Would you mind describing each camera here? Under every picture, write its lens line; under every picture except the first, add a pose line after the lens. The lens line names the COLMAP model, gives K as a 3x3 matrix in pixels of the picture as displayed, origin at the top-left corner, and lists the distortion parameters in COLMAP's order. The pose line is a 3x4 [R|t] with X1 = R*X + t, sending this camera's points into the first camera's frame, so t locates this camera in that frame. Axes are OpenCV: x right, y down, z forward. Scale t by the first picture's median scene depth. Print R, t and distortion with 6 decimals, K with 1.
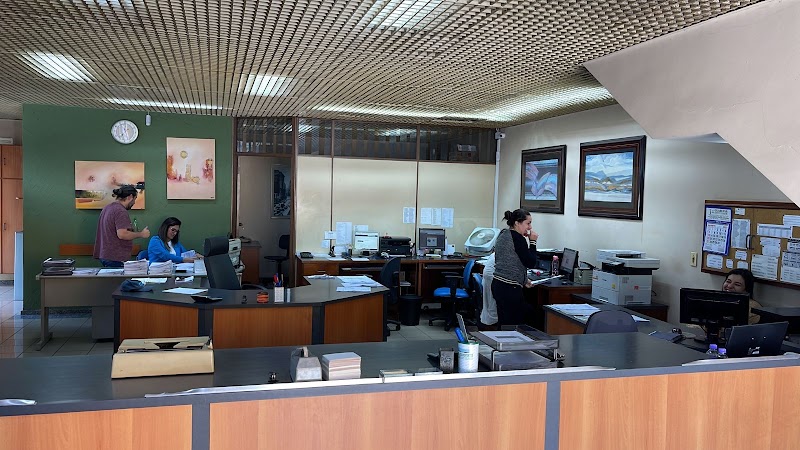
lens RADIAL K [[622.1, 0, 401.9], [0, 622.1, 223.1], [0, 0, 1]] dist [0.042579, -0.020086]
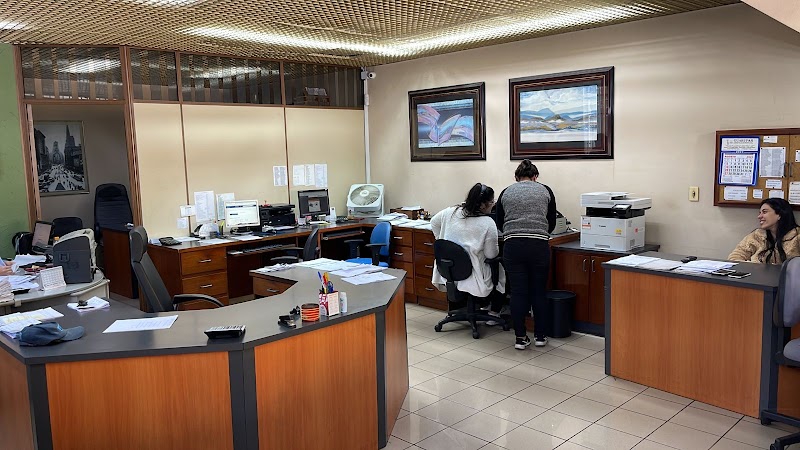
lens RADIAL K [[622.1, 0, 399.5], [0, 622.1, 227.2], [0, 0, 1]] dist [0.042579, -0.020086]
pose [[0.874335, -0.114108, 0.471717, -0.283808], [0.078232, 0.992393, 0.095055, -0.013743], [-0.478975, -0.046207, 0.876611, 0.265779]]
